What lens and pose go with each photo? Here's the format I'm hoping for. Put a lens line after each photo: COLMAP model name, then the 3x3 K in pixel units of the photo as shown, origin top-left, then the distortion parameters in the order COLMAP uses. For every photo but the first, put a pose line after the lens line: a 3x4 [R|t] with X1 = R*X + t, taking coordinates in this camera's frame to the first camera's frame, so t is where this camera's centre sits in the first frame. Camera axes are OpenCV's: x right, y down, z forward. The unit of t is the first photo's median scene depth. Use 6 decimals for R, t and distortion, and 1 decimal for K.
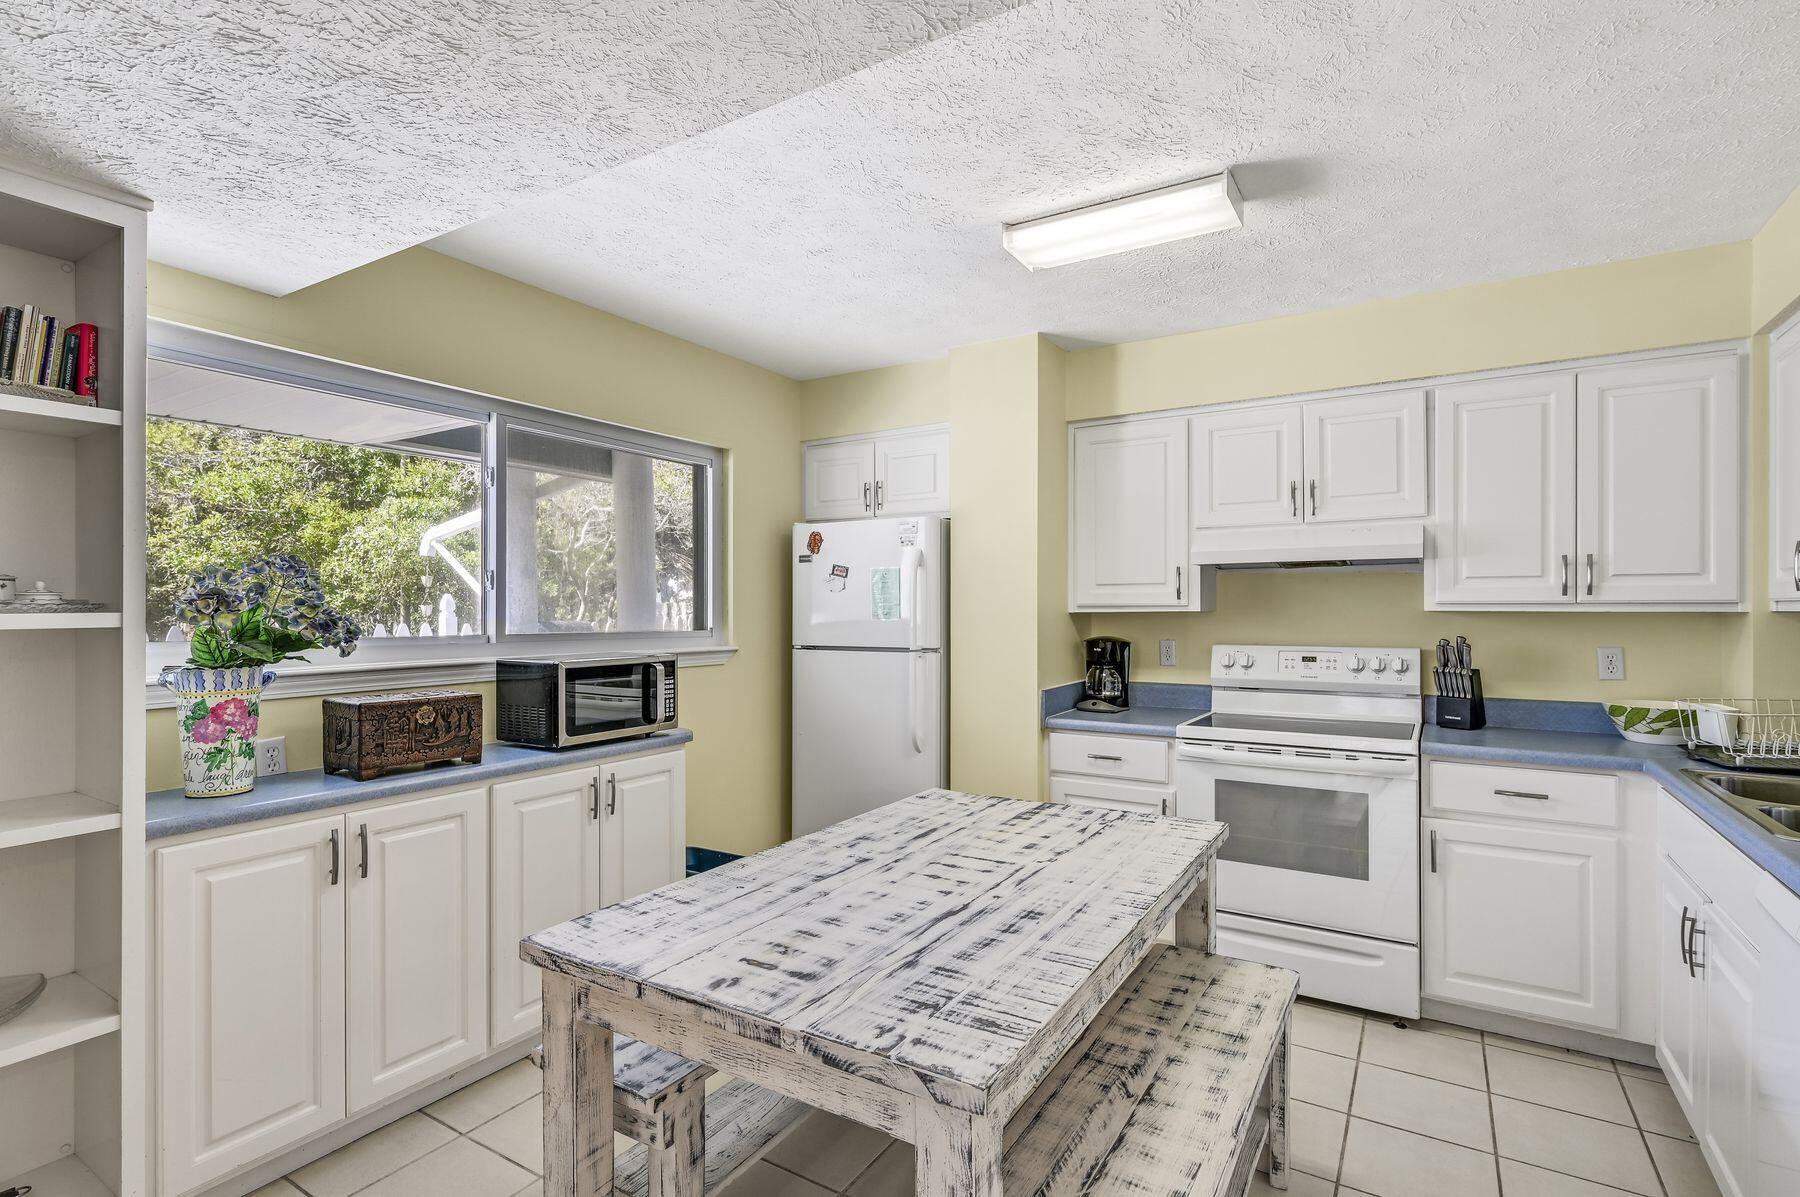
lens RADIAL K [[865.9, 0, 877.6], [0, 865.9, 611.0], [0, 0, 1]] dist [-0.001248, -0.000630]
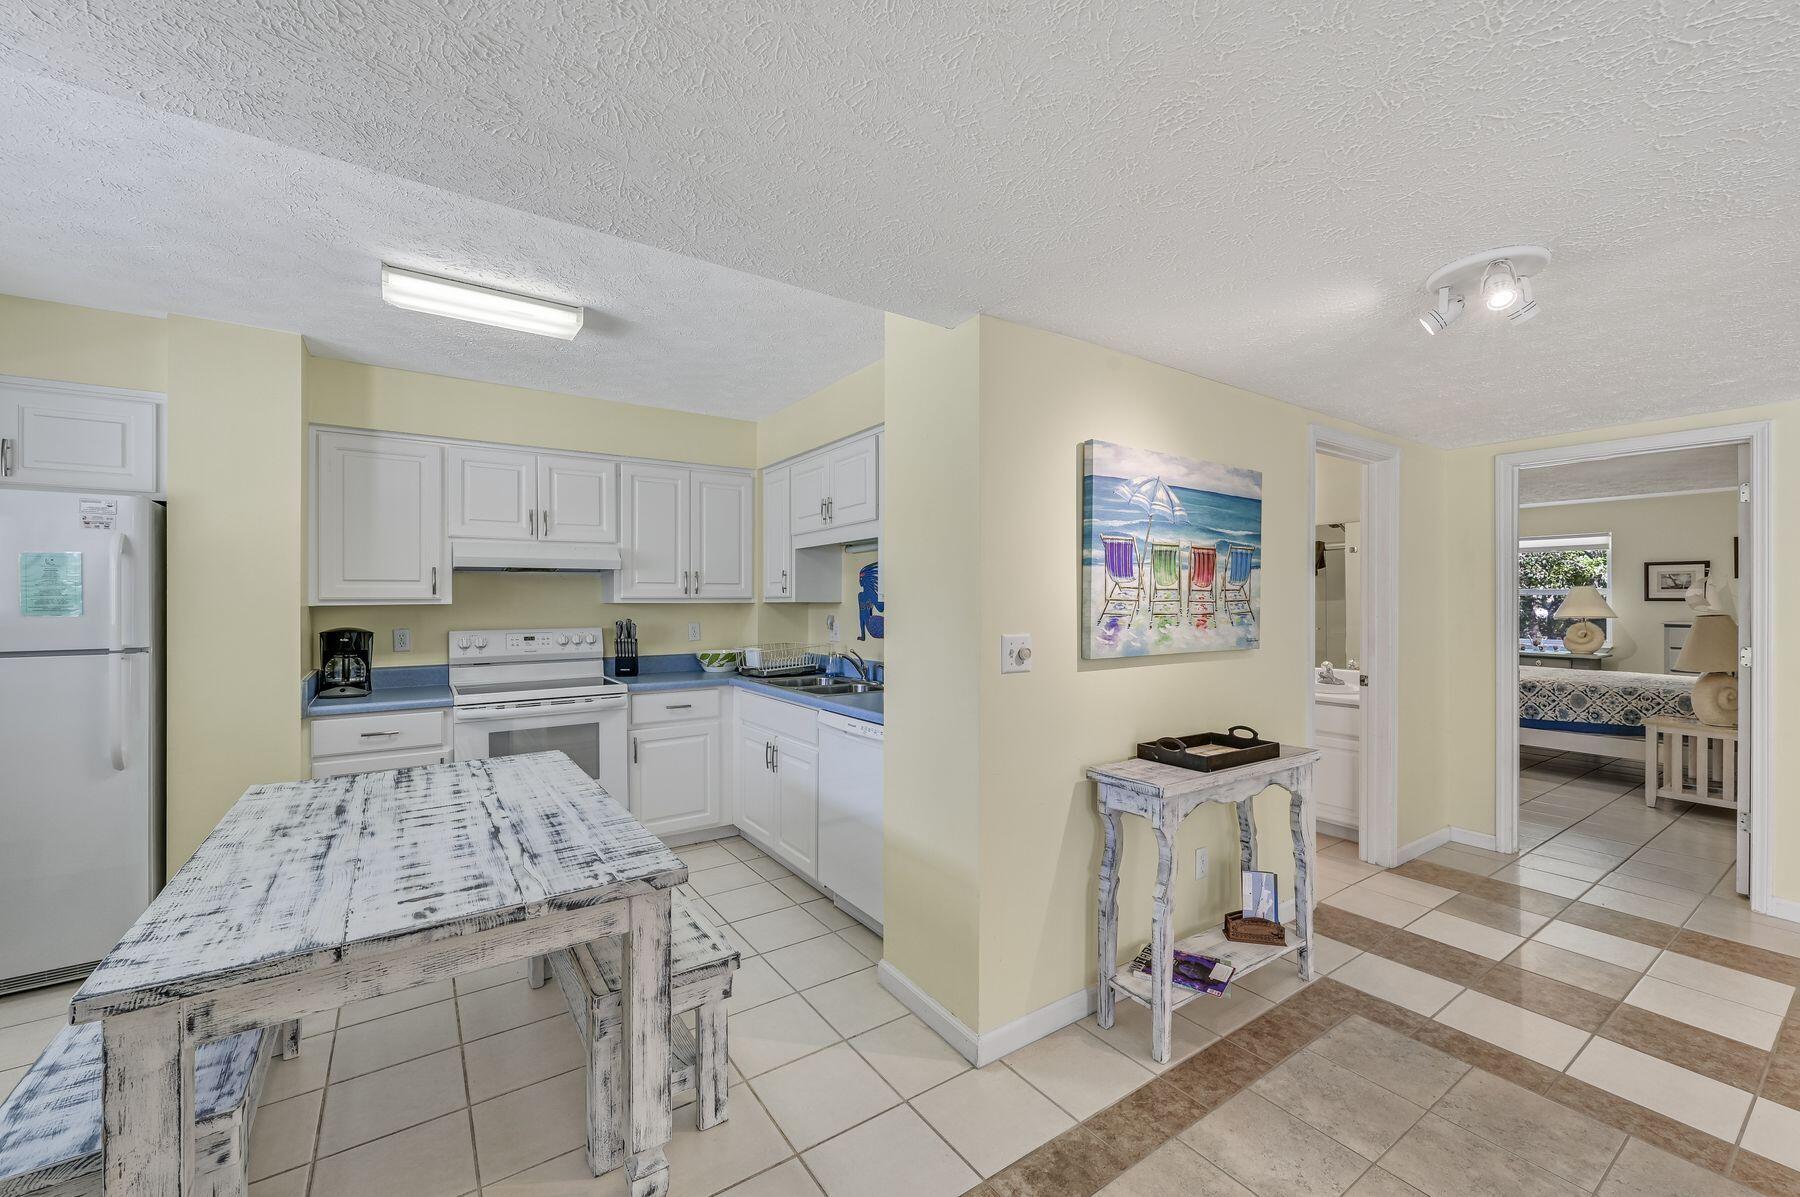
lens RADIAL K [[725.2, 0, 911.7], [0, 725.2, 609.0], [0, 0, 1]] dist [-0.000417, -0.000103]
pose [[0.379412, -0.010314, 0.925170, -0.391816], [0.006219, 0.999944, 0.008597, 0.002930], [-0.925207, 0.002492, 0.379454, -0.000677]]
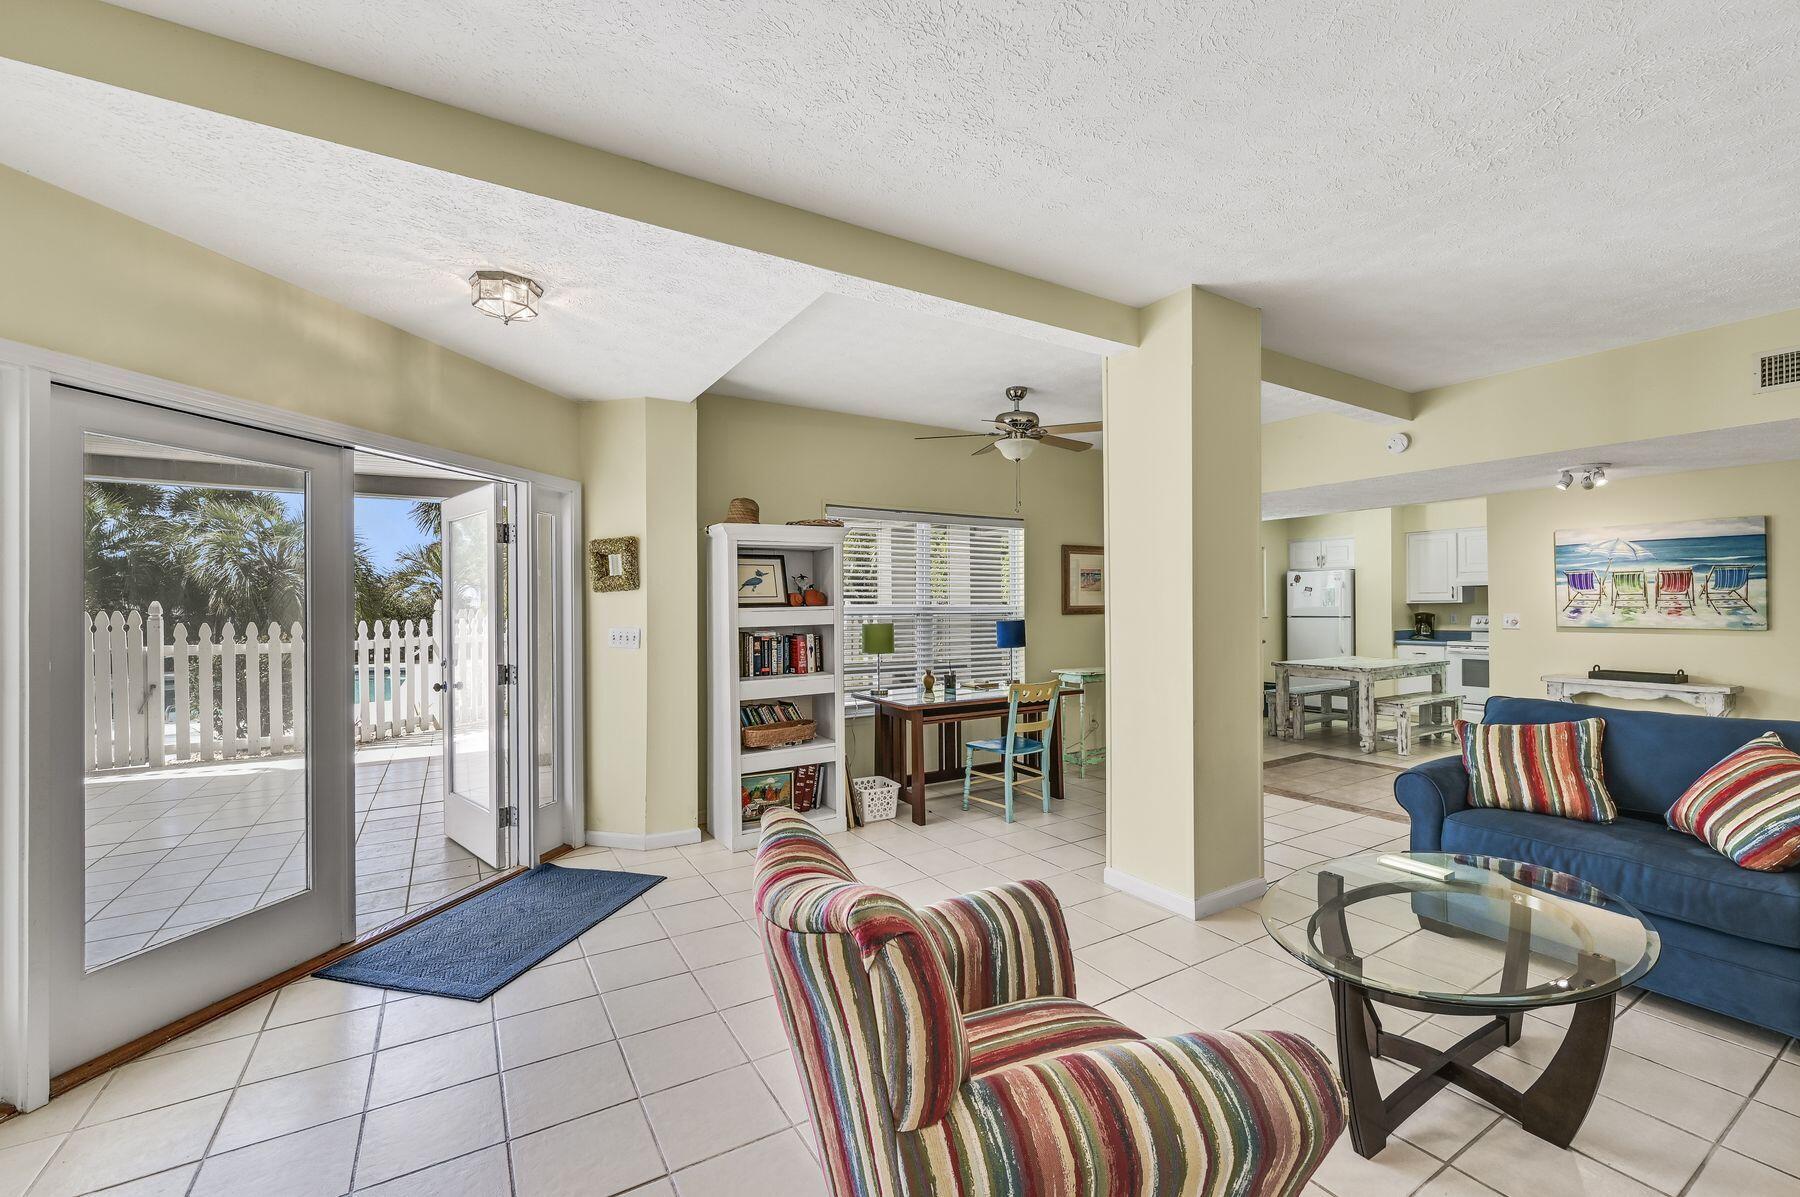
lens RADIAL K [[725.2, 0, 911.7], [0, 725.2, 609.0], [0, 0, 1]] dist [-0.000417, -0.000103]
pose [[0.907725, -0.002700, -0.419558, -0.287514], [0.003355, 0.999994, 0.000823, 0.015657], [0.419553, -0.002155, 0.907728, -2.115172]]
